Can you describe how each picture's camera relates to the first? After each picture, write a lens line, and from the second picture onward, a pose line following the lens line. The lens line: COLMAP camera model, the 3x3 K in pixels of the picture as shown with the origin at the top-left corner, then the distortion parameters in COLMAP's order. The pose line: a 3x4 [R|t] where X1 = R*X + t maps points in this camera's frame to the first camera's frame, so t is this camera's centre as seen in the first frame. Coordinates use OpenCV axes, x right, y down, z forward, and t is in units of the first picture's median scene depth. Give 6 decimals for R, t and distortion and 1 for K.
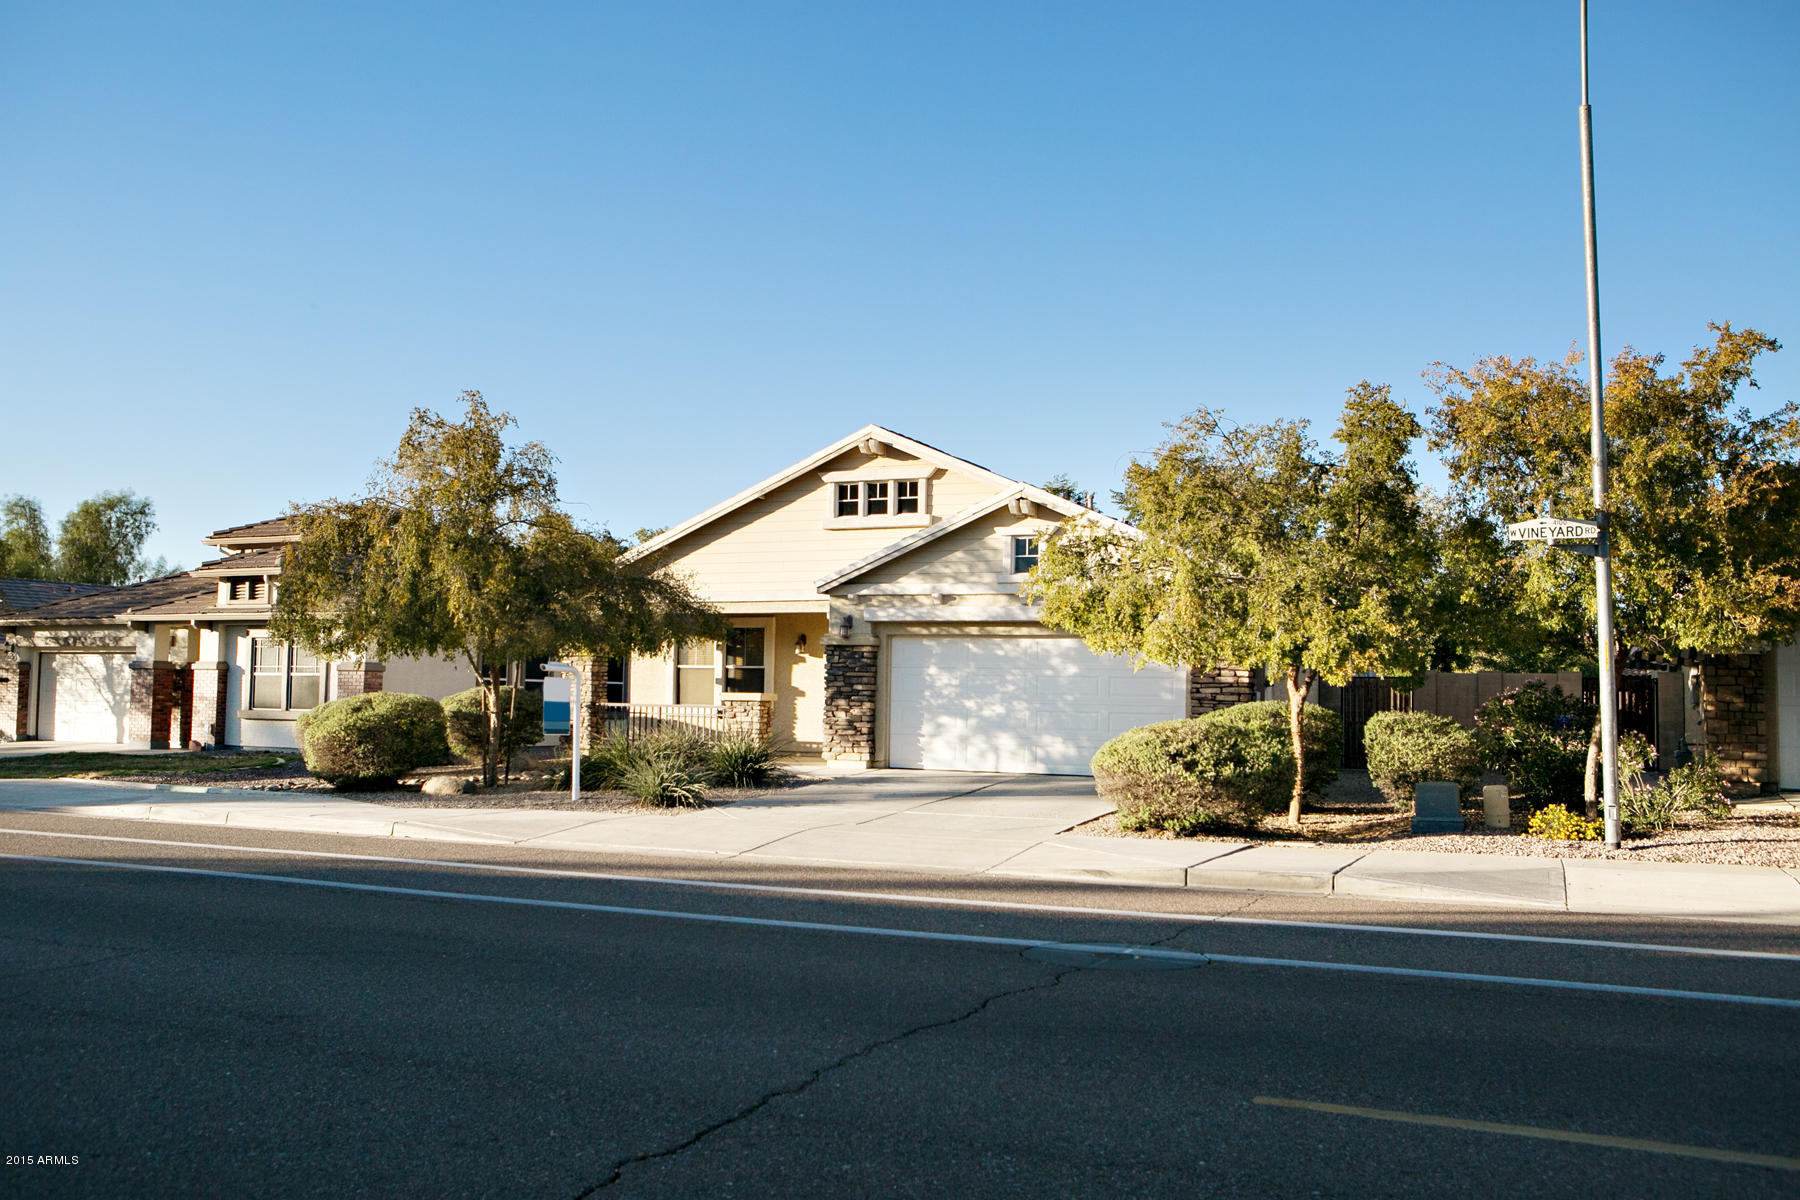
lens RADIAL K [[1519.7, 0, 900.0], [0, 1519.7, 600.0], [0, 0, 1]] dist [-0.004861, -0.001545]
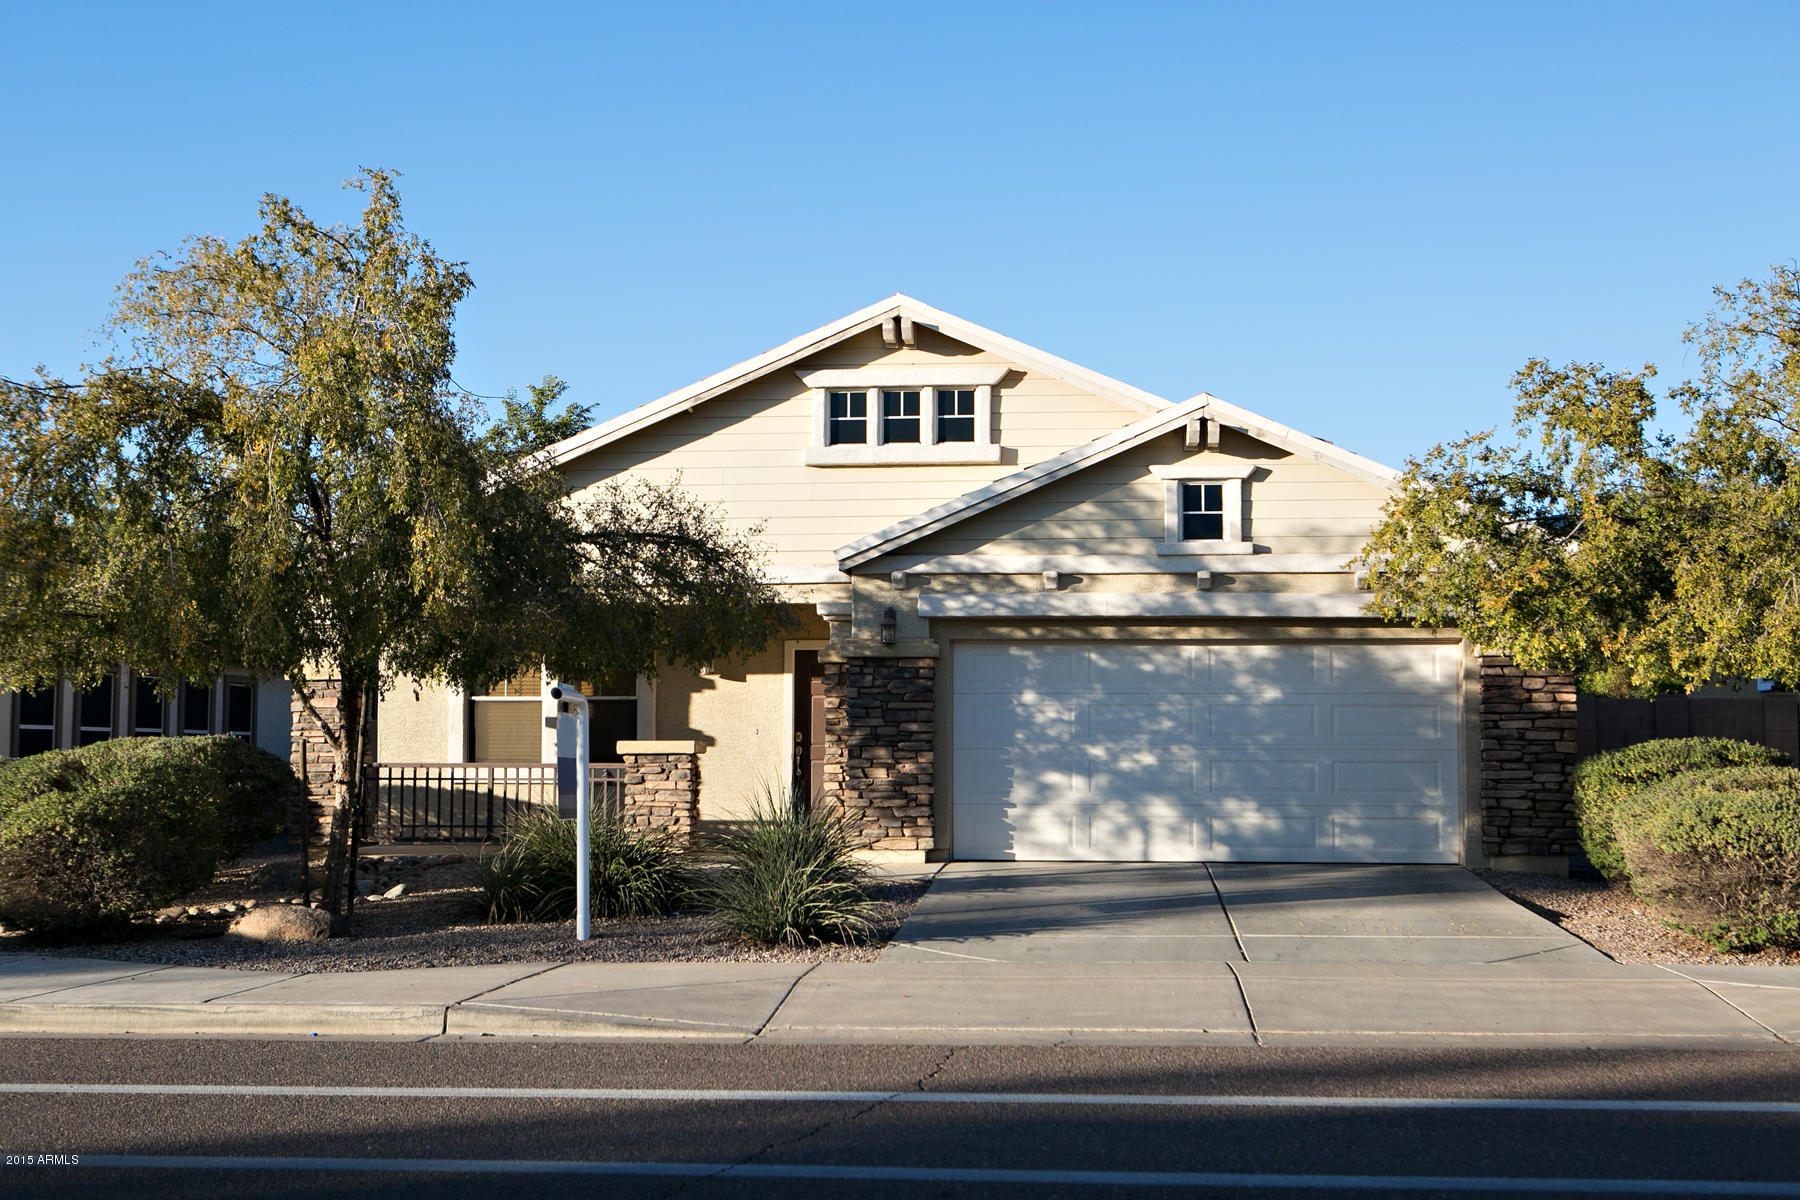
lens RADIAL K [[2069.4, 0, 899.0], [0, 2069.4, 599.1], [0, 0, 1]] dist [0.034940, 0.012320]
pose [[0.944543, 0.007355, 0.328304, -0.304712], [-0.004735, 0.999950, -0.008780, 0.014385], [-0.328352, 0.006739, 0.944531, 0.231829]]
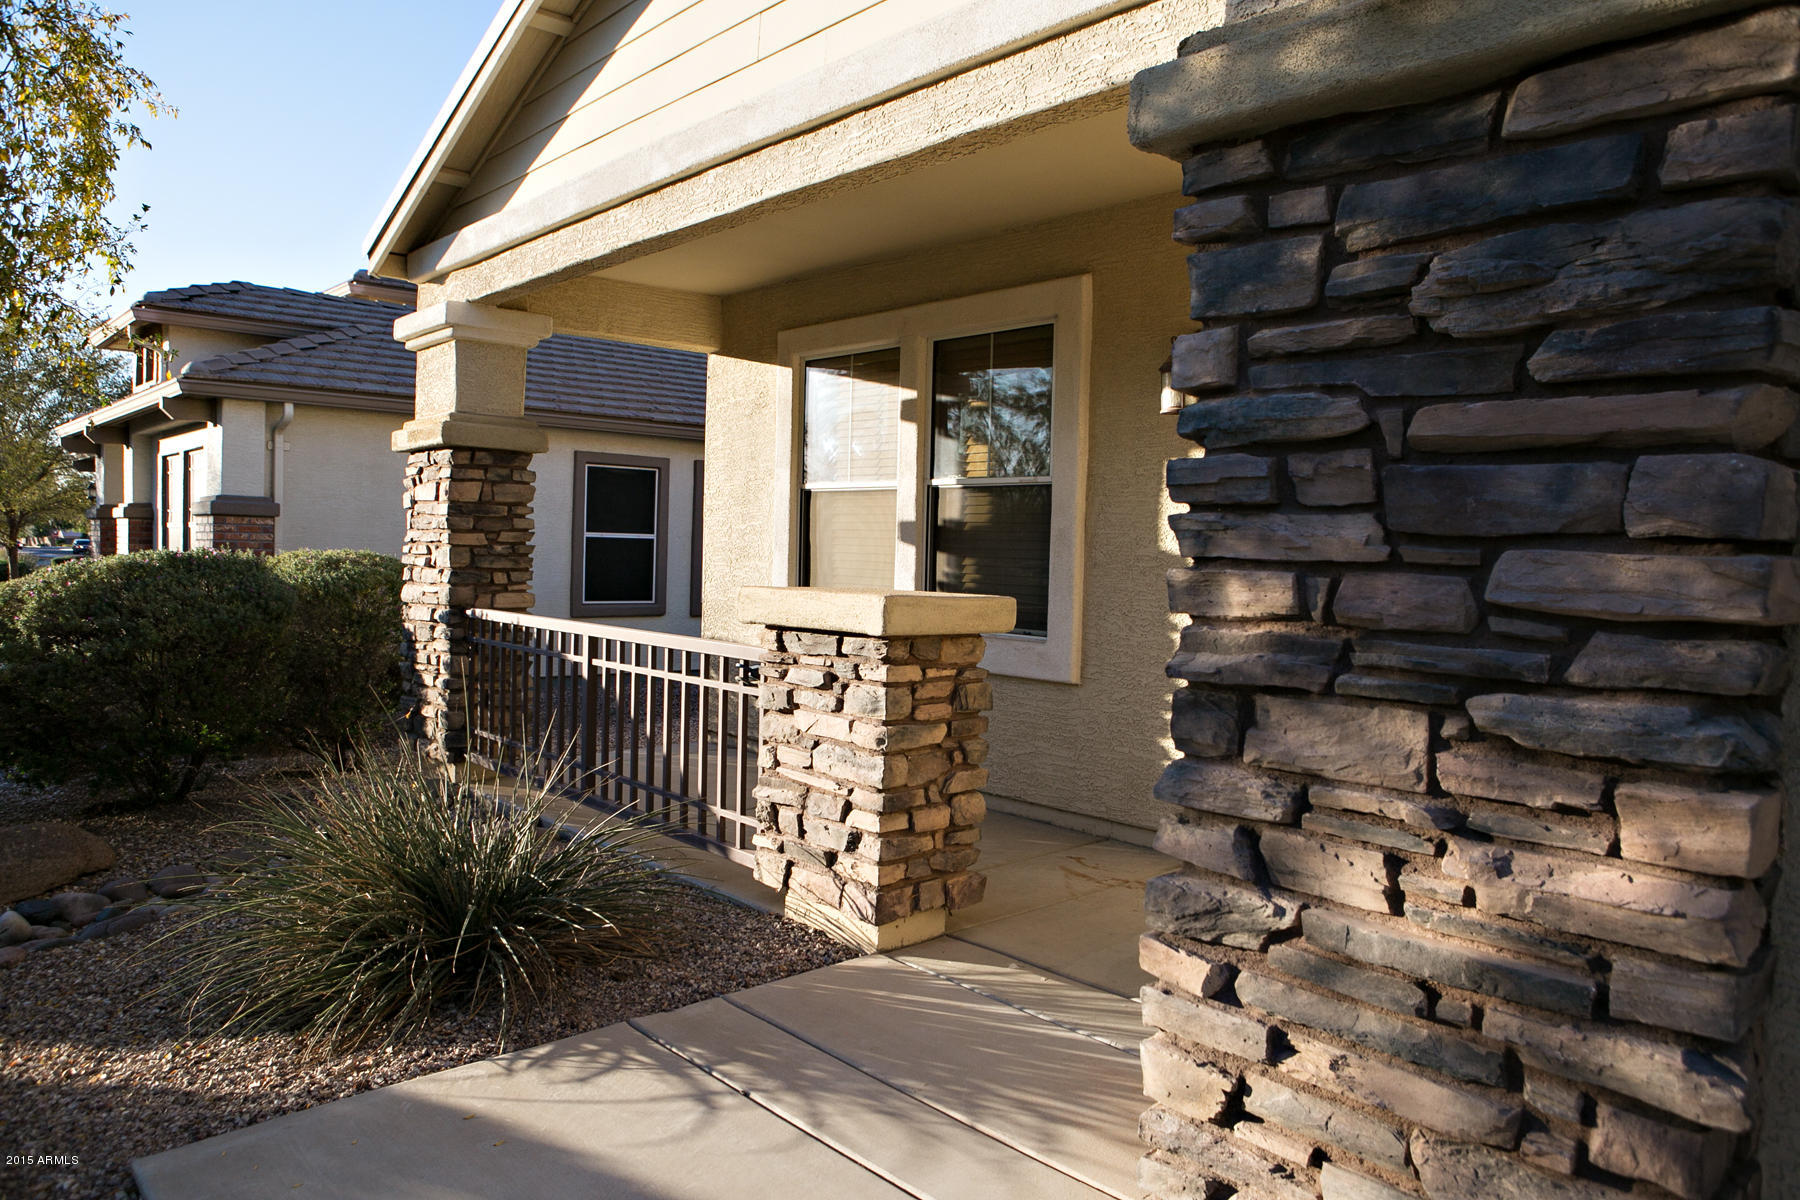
lens RADIAL K [[1245.9, 0, 900.0], [0, 1245.9, 600.0], [0, 0, 1]] dist [-0.112273, 0.089833]
pose [[0.917189, 0.019904, -0.397954, -0.035424], [0.019101, 0.995407, 0.093808, 0.052571], [0.397993, -0.093641, 0.912597, 0.938891]]
